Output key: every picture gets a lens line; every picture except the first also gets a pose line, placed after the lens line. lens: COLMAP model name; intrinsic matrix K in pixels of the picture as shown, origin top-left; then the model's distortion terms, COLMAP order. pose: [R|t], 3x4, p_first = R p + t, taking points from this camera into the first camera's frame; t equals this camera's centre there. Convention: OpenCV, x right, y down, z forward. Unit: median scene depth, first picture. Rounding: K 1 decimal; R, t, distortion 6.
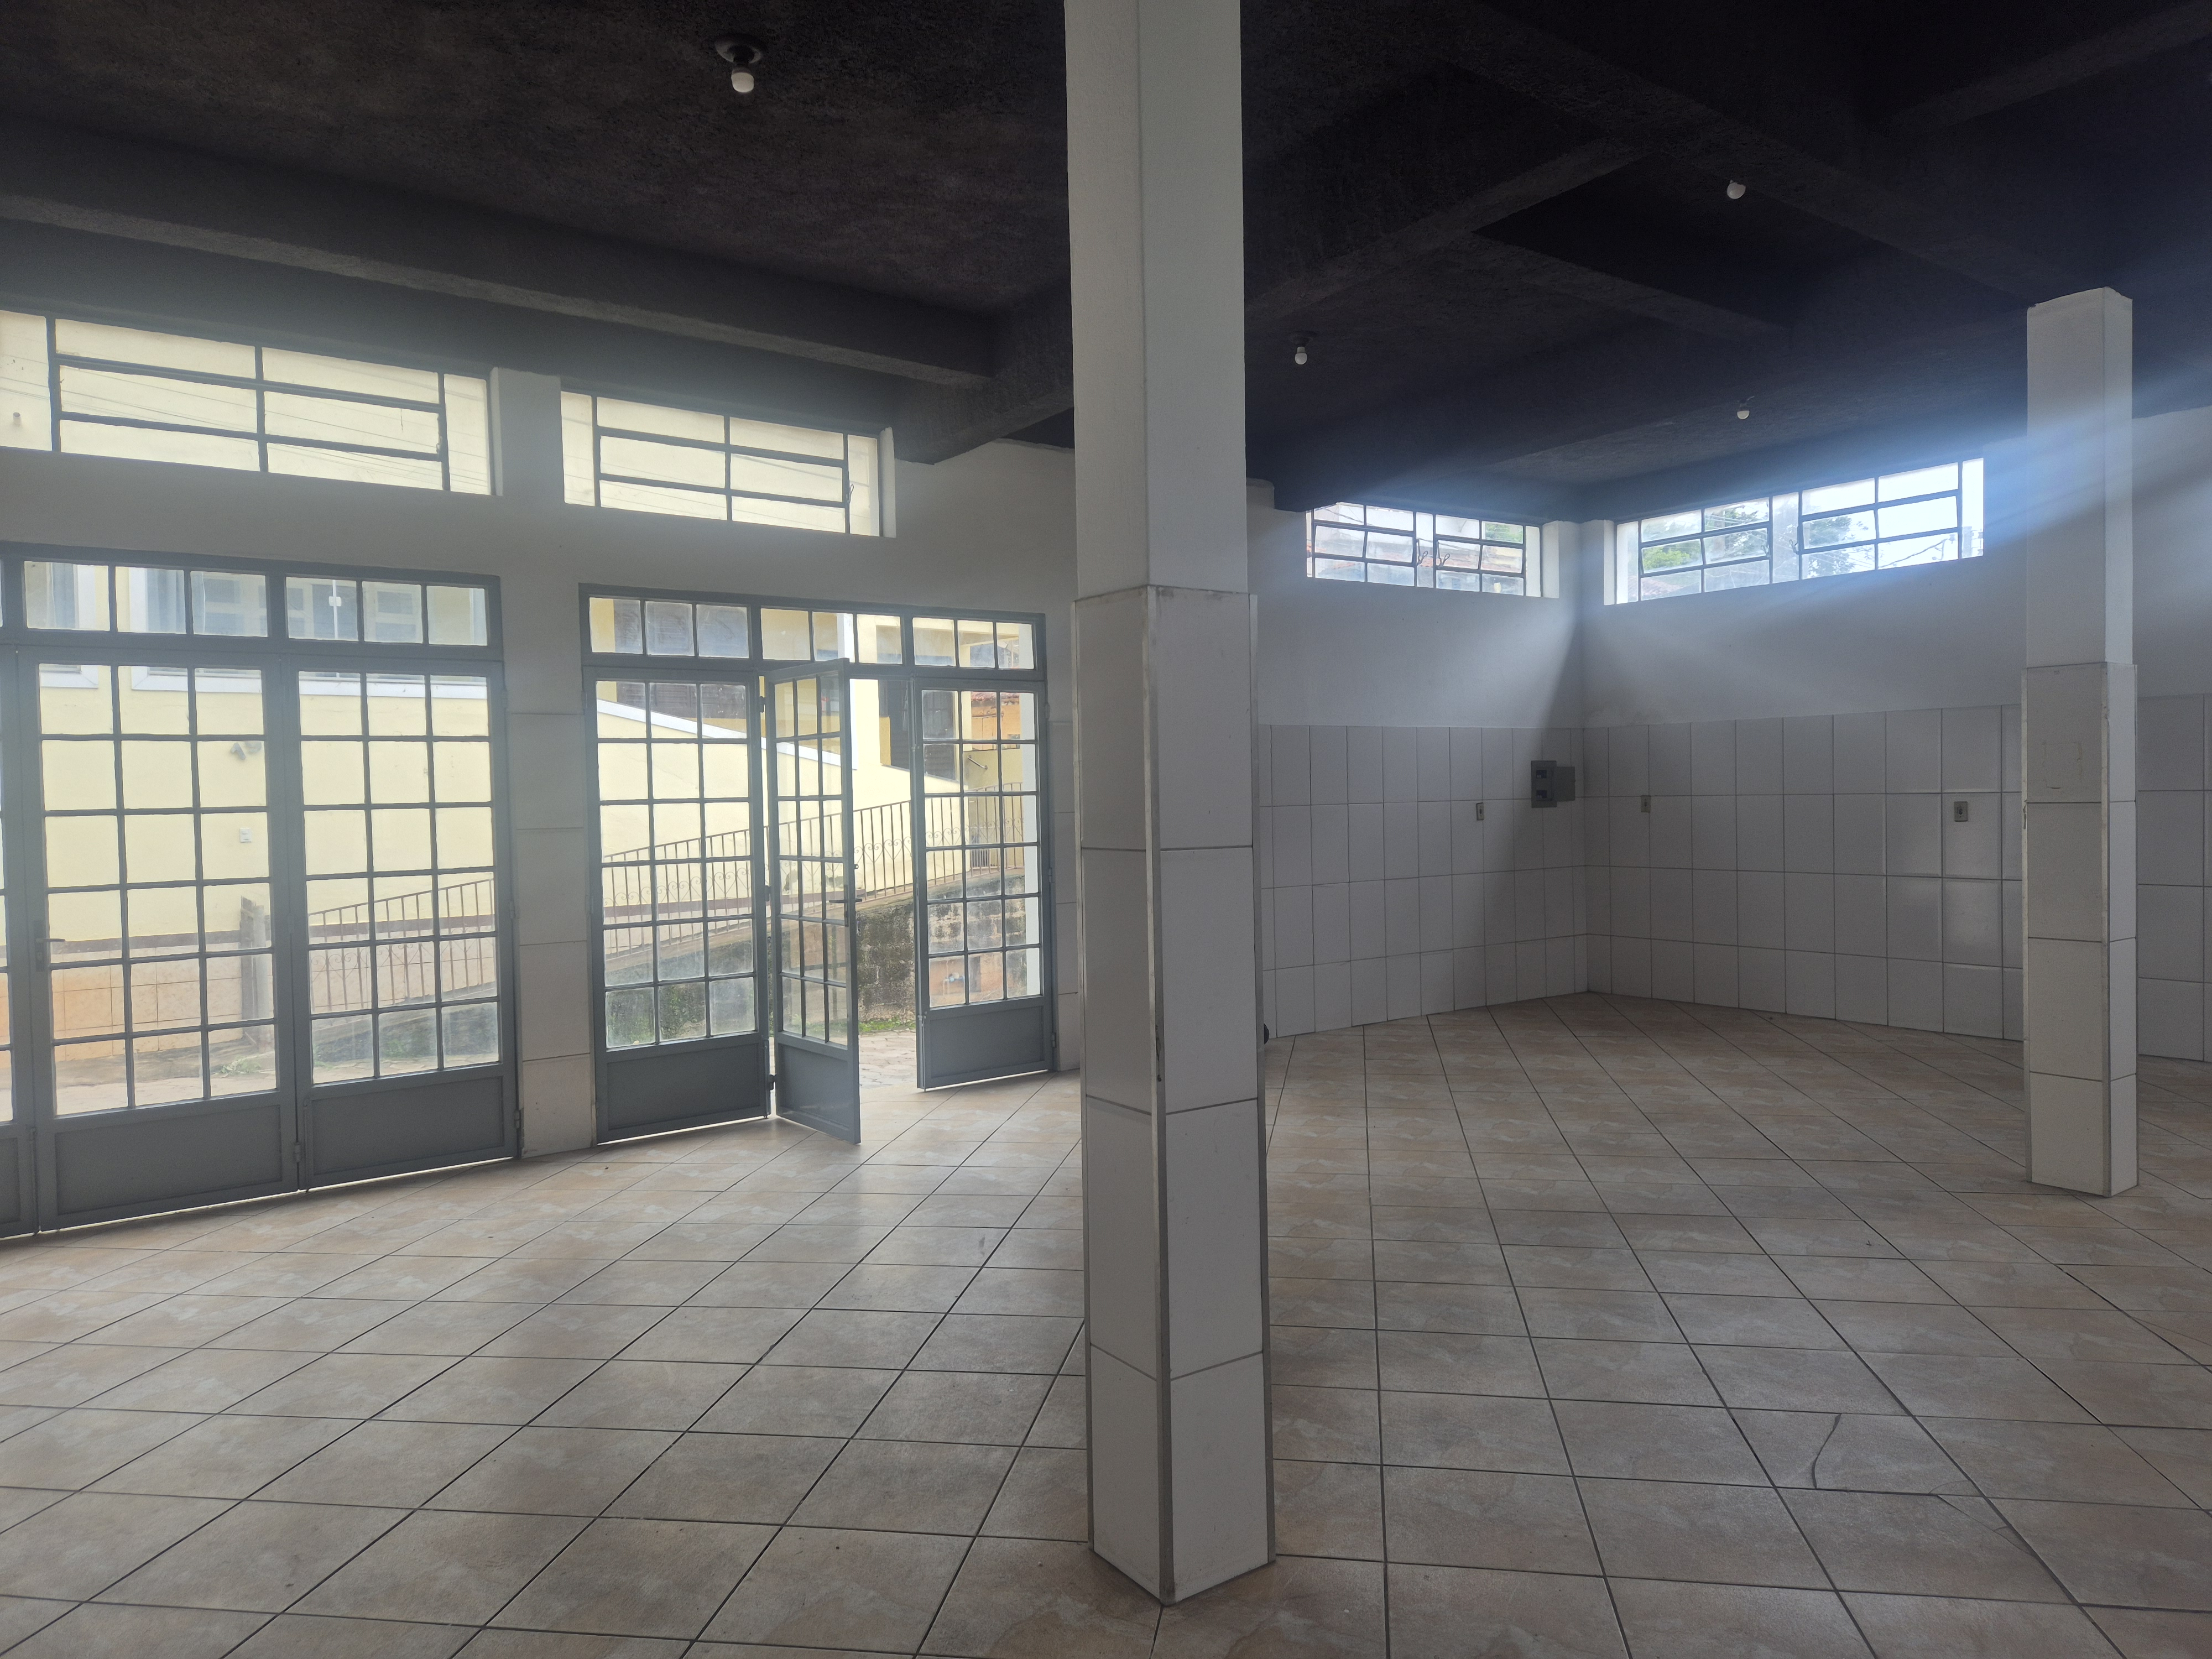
lens RADIAL K [[1478.2, 0, 1106.0], [0, 1478.2, 829.5], [0, 0, 1]] dist [0.077156, -0.065658]
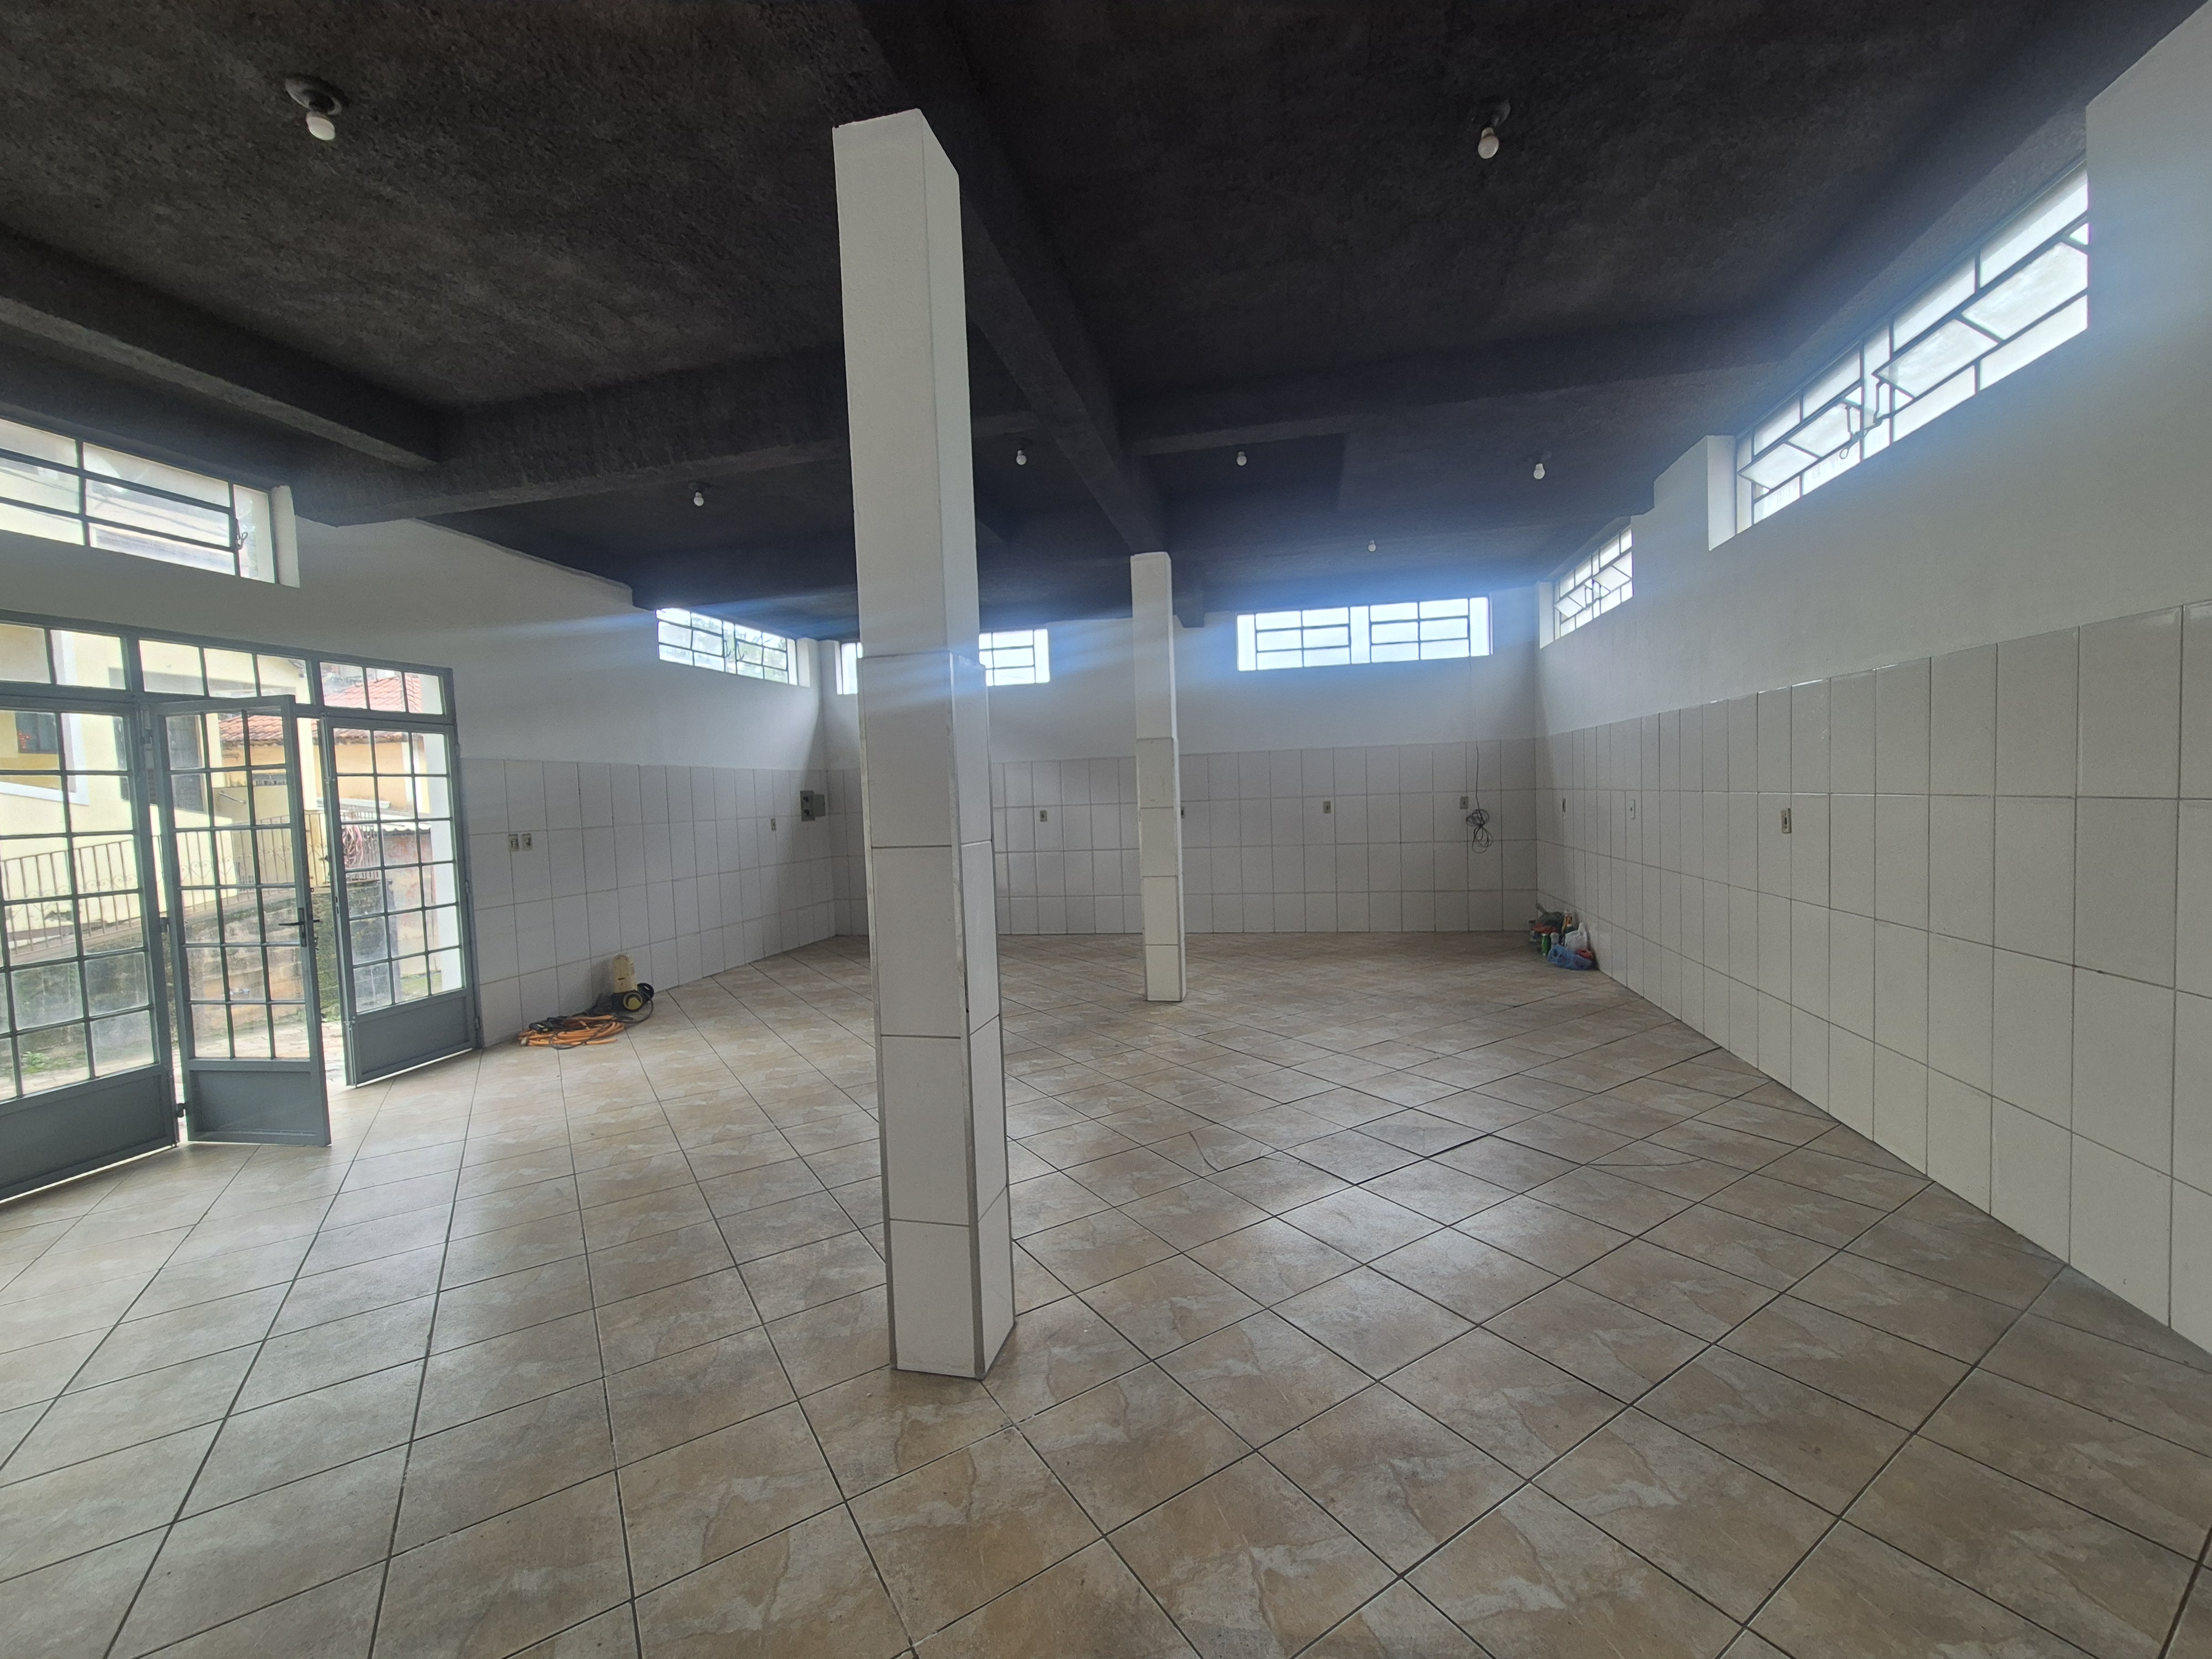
lens RADIAL K [[920.0, 0, 1111.2], [0, 920.0, 835.7], [0, 0, 1]] dist [0.002352, -0.000026]
pose [[0.740132, -0.039238, 0.671316, -0.188938], [0.039755, 0.999103, 0.014567, -0.000921], [-0.671286, 0.015906, 0.741028, 0.117620]]
